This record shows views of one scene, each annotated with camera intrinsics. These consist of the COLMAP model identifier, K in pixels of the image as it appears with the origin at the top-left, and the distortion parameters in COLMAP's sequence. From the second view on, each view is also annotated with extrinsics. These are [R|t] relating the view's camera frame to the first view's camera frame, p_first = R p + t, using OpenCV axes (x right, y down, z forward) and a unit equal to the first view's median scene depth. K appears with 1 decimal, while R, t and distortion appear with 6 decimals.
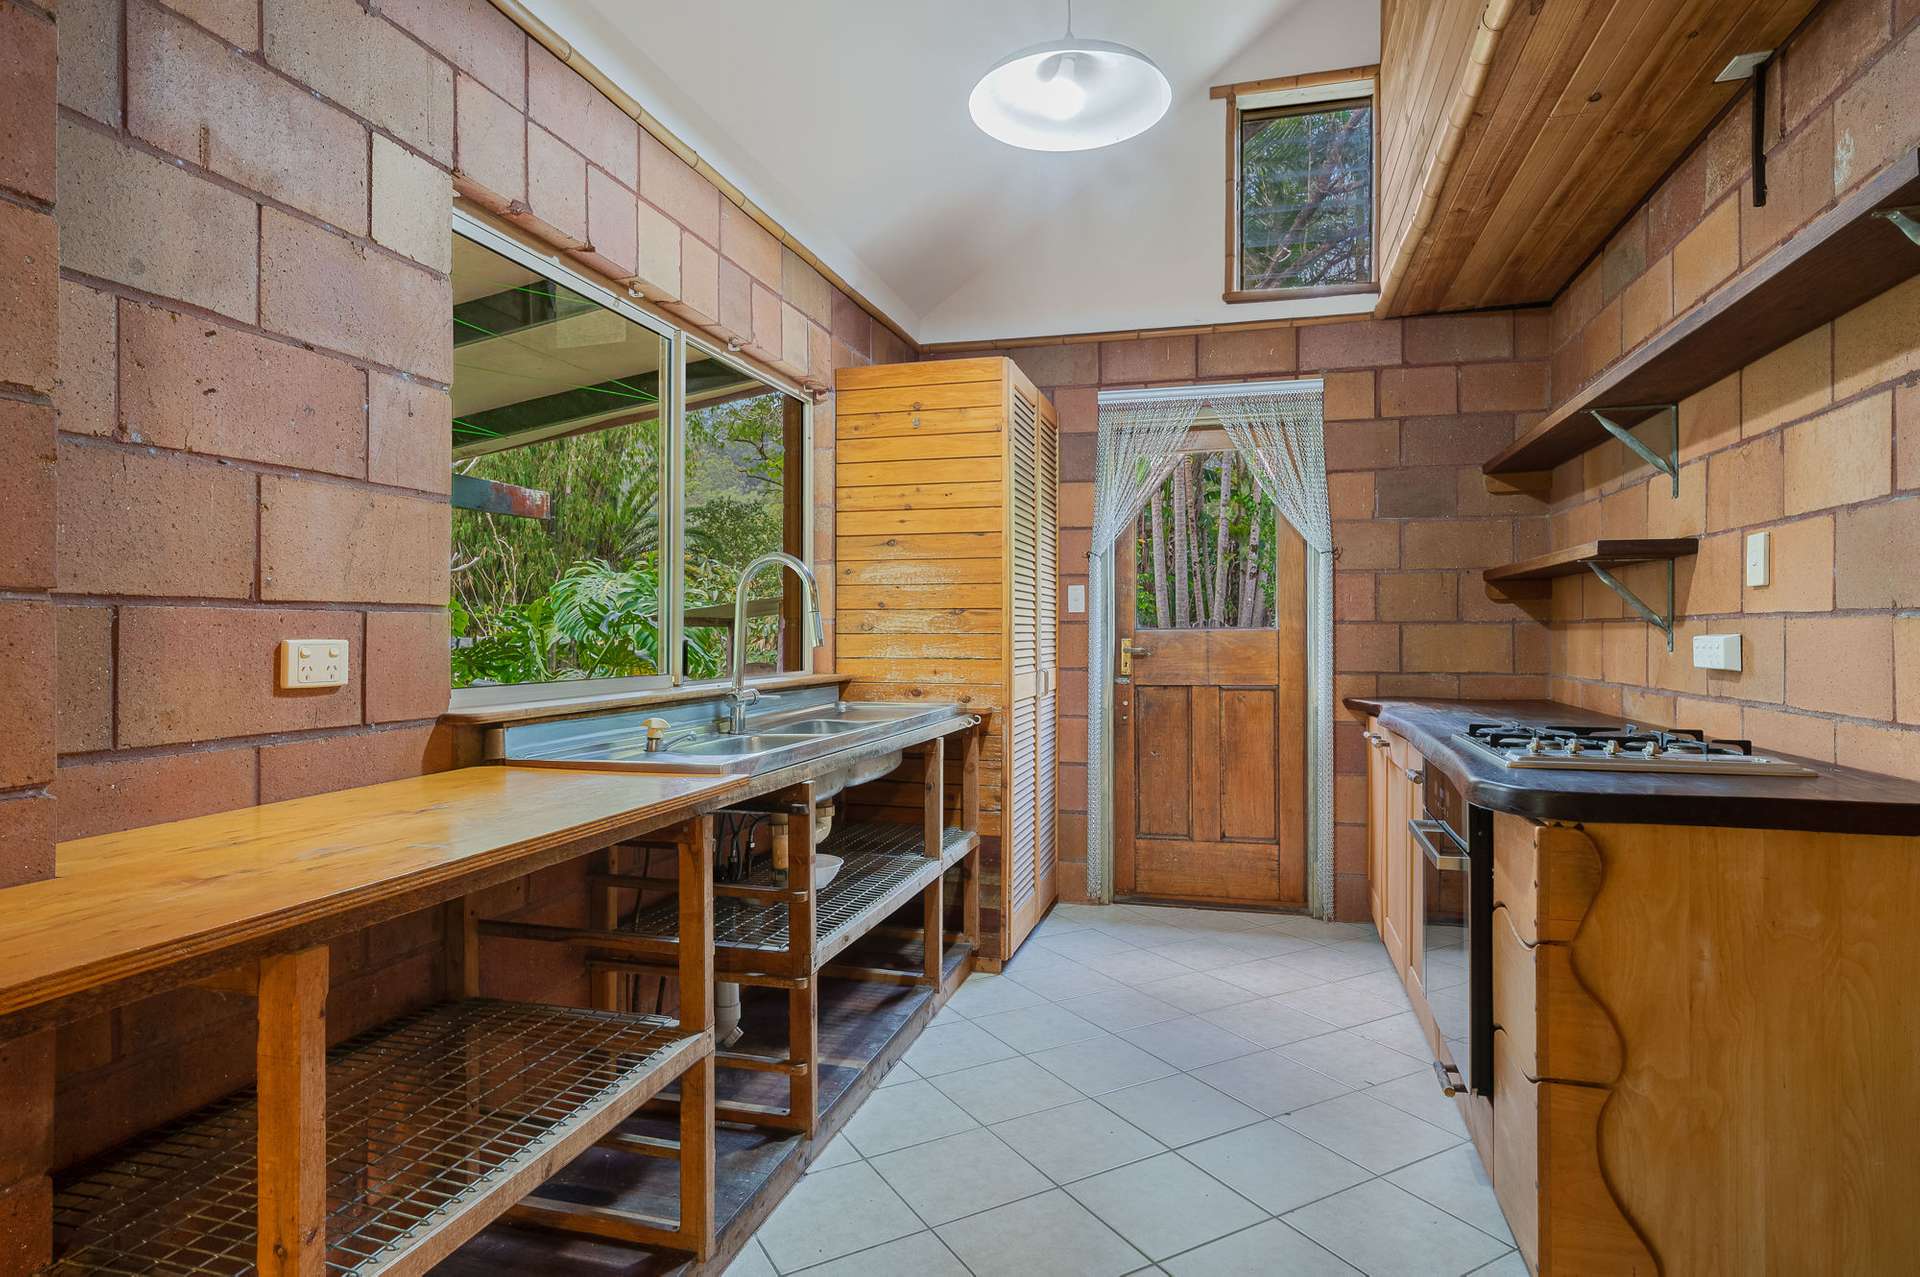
lens RADIAL K [[1041.4, 0, 962.9], [0, 1041.4, 635.4], [0, 0, 1]] dist [-0.000274, -0.000008]
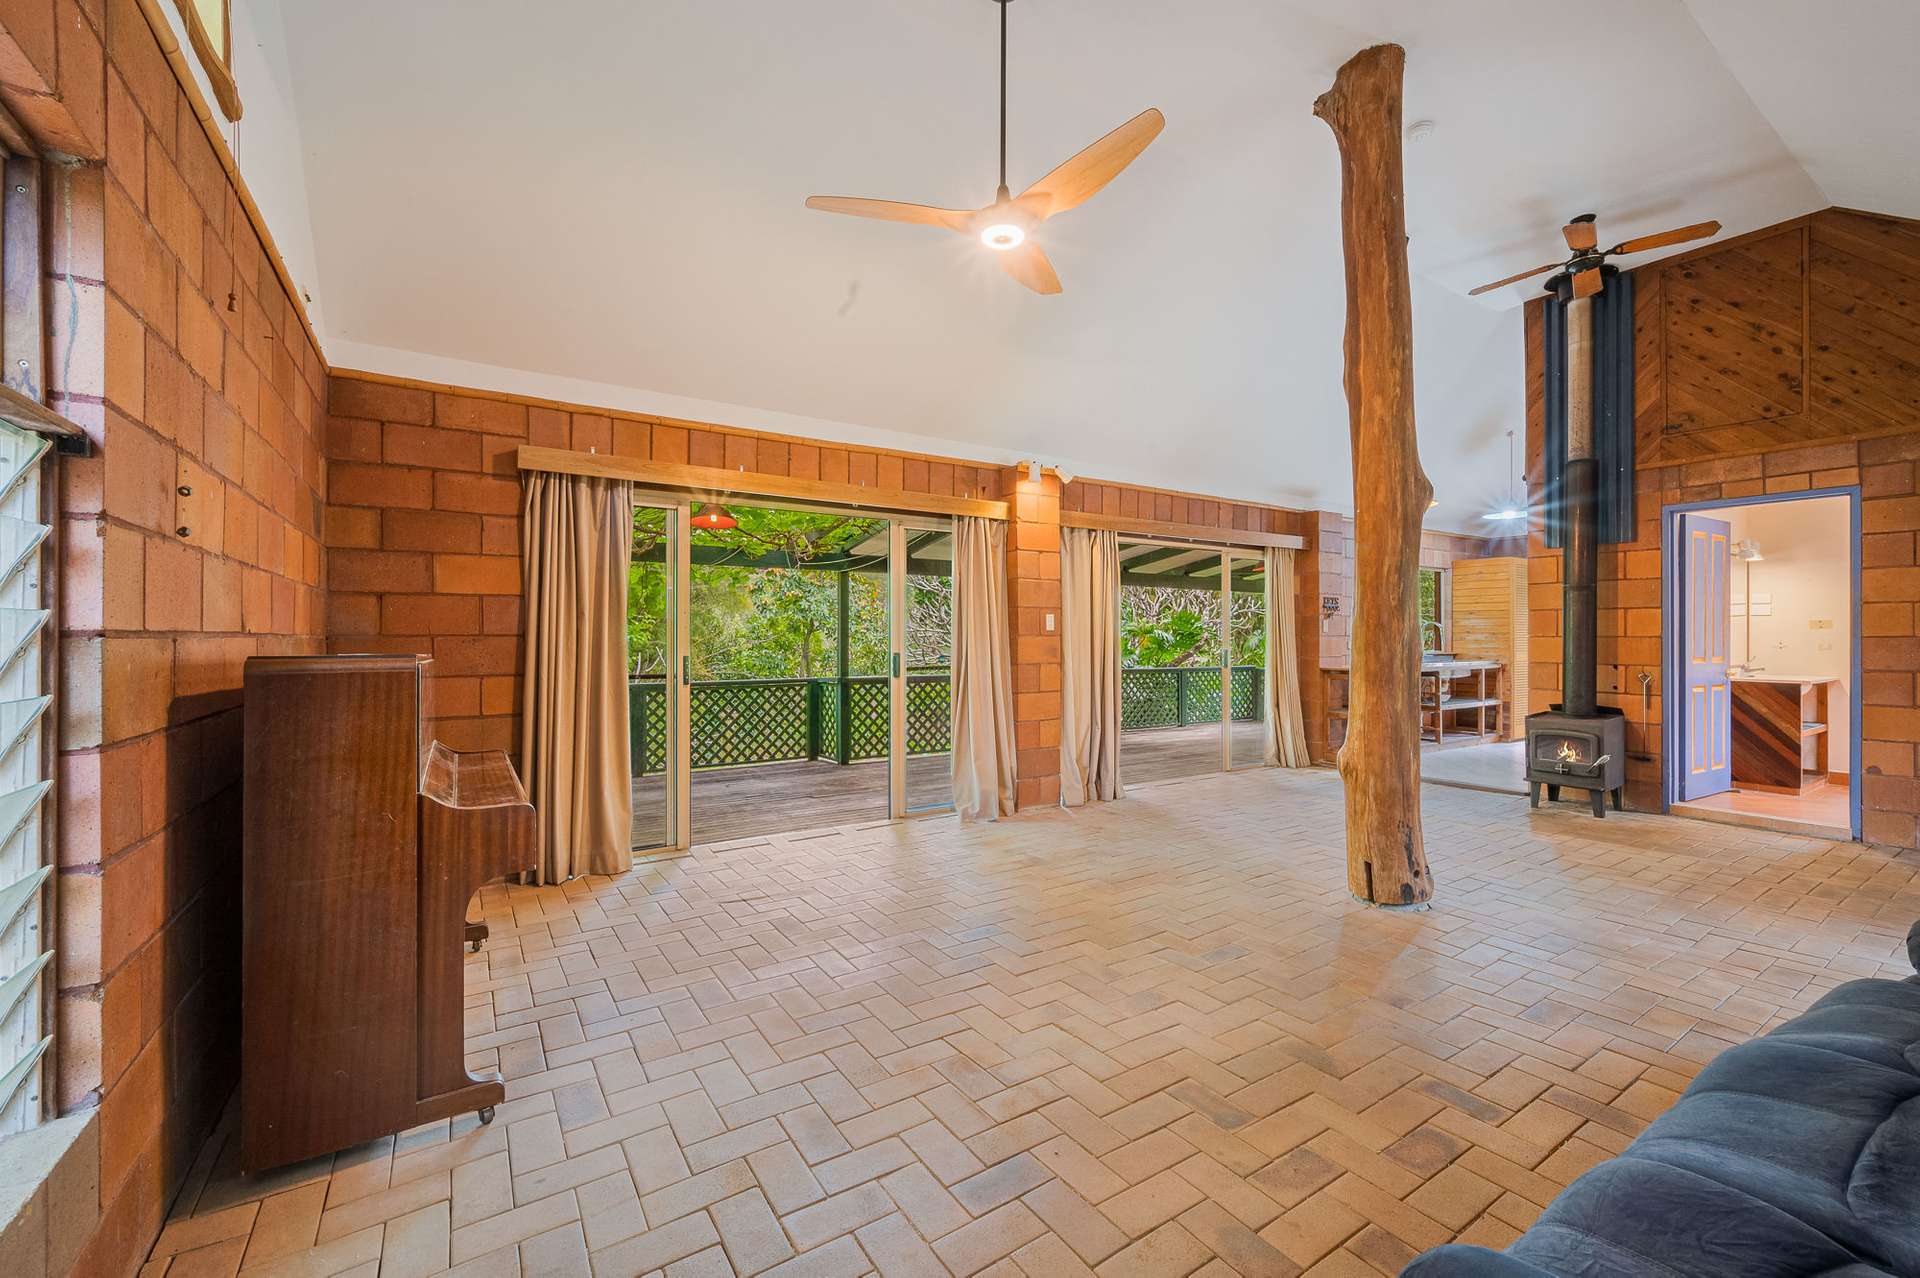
lens RADIAL K [[774.8, 0, 971.4], [0, 774.8, 631.4], [0, 0, 1]] dist [-0.001166, -0.000073]
pose [[0.760844, -0.000629, -0.648935, 0.333152], [-0.002103, 0.999992, -0.003435, -0.018407], [0.648932, 0.003978, 0.760836, -1.991543]]
